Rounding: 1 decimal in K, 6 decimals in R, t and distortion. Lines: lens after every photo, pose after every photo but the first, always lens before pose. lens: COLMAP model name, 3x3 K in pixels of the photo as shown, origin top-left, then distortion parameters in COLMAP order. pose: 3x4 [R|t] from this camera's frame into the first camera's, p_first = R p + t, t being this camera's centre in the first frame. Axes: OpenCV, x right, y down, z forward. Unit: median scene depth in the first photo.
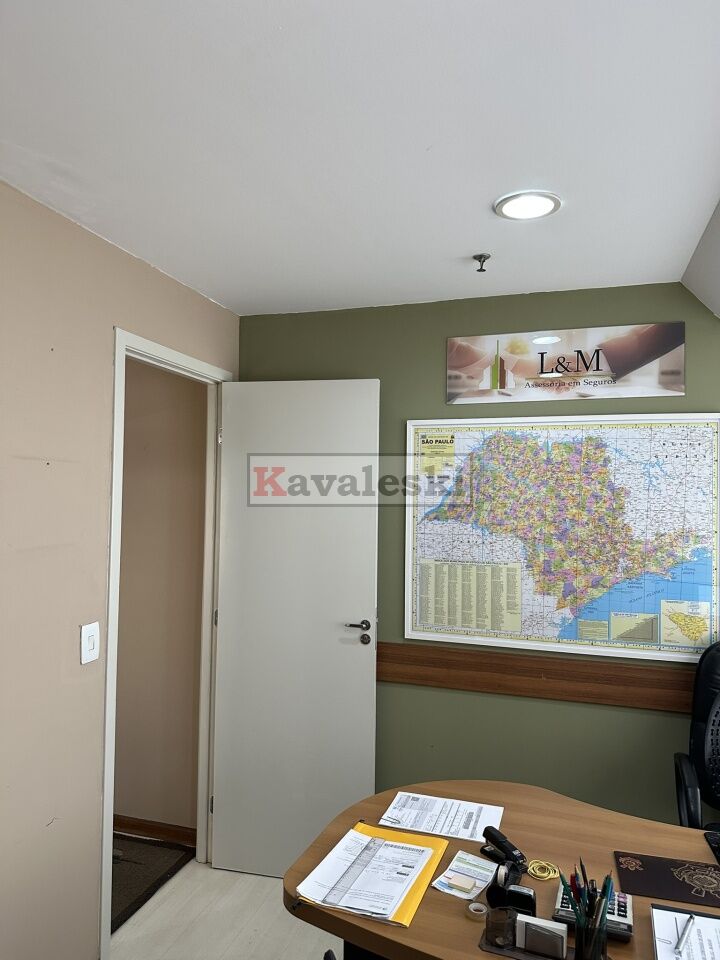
lens RADIAL K [[680.1, 0, 357.2], [0, 680.1, 476.0], [0, 0, 1]] dist [0.044576, -0.057495]
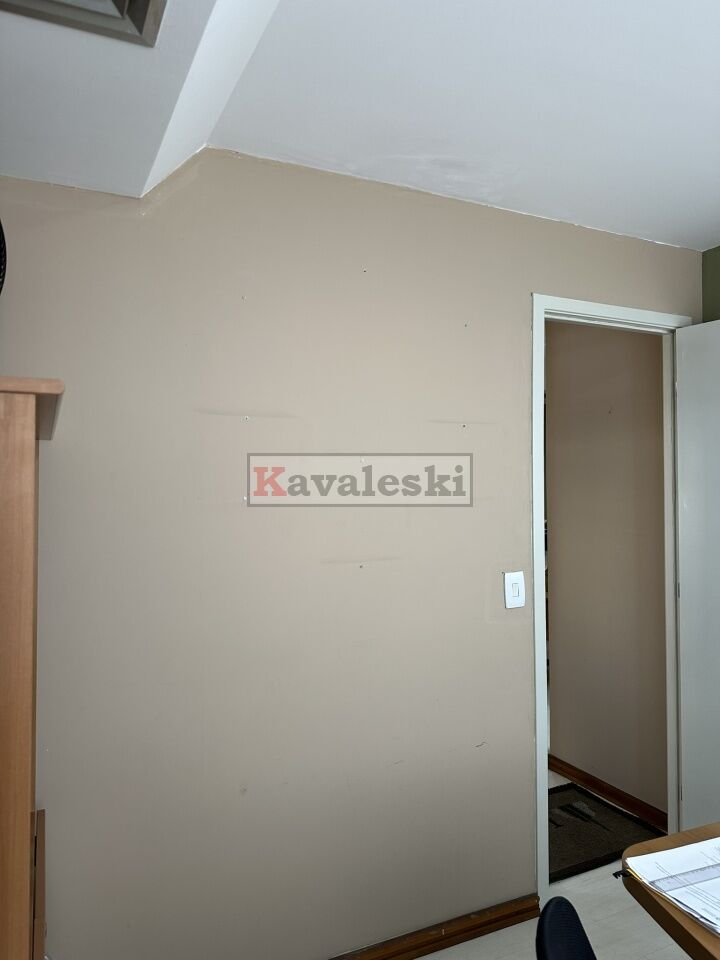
lens RADIAL K [[680.1, 0, 357.9], [0, 680.1, 481.0], [0, 0, 1]] dist [0.044576, -0.057495]
pose [[0.659175, -0.029773, -0.751400, 0.397675], [0.037649, 0.999269, -0.006566, 0.106240], [0.751047, -0.023961, 0.659814, 0.164478]]
